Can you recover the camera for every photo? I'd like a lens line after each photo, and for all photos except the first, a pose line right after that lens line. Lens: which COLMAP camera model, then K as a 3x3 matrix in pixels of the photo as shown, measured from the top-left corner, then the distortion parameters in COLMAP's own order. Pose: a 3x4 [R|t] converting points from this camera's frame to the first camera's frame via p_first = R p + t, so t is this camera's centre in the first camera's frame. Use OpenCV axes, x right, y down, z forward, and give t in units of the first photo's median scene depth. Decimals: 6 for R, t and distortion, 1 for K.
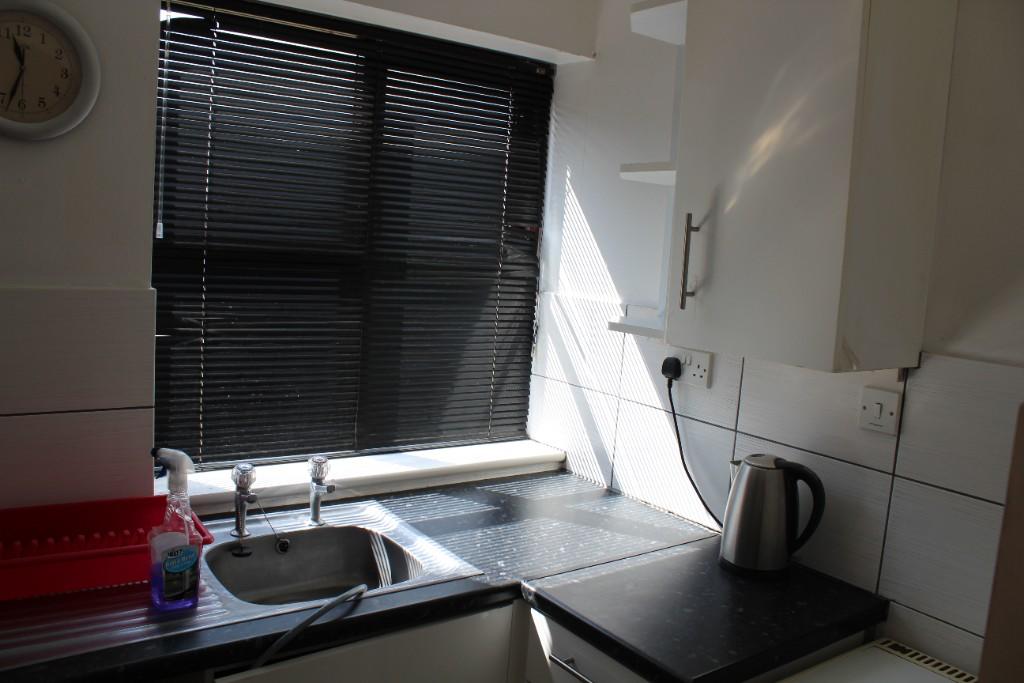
lens RADIAL K [[839.3, 0, 512.0], [0, 839.3, 341.5], [0, 0, 1]] dist [-0.181115, 0.139560]
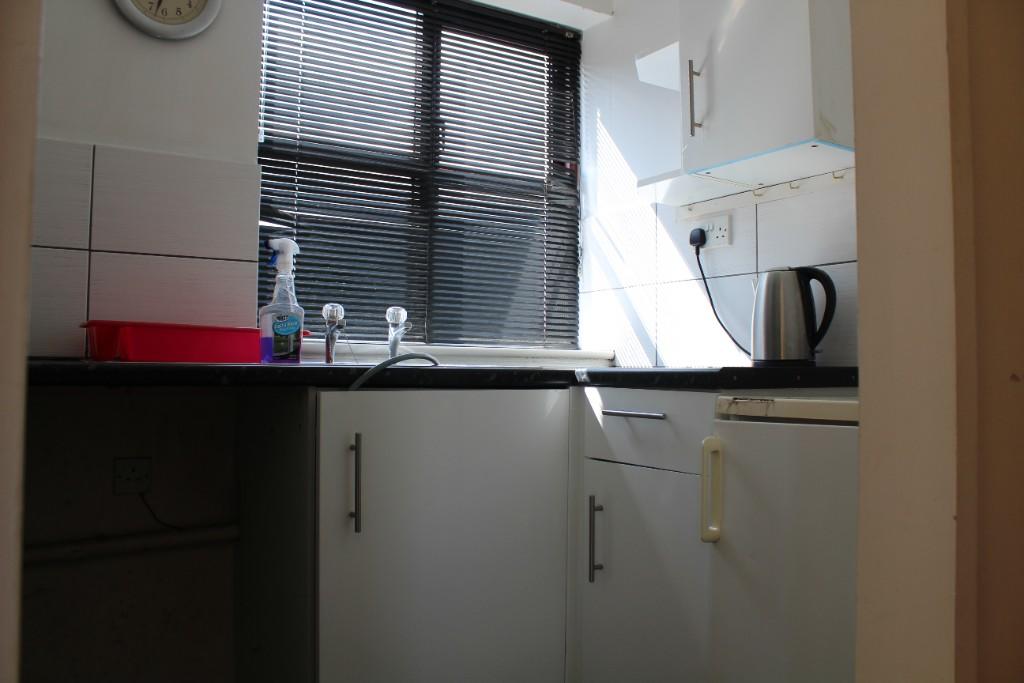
lens RADIAL K [[839.3, 0, 512.0], [0, 839.3, 341.5], [0, 0, 1]] dist [-0.181115, 0.139560]
pose [[0.996160, -0.061415, -0.062401, -0.000689], [0.051221, 0.986816, -0.153527, 0.310072], [0.071007, 0.149741, 0.986172, -0.114770]]
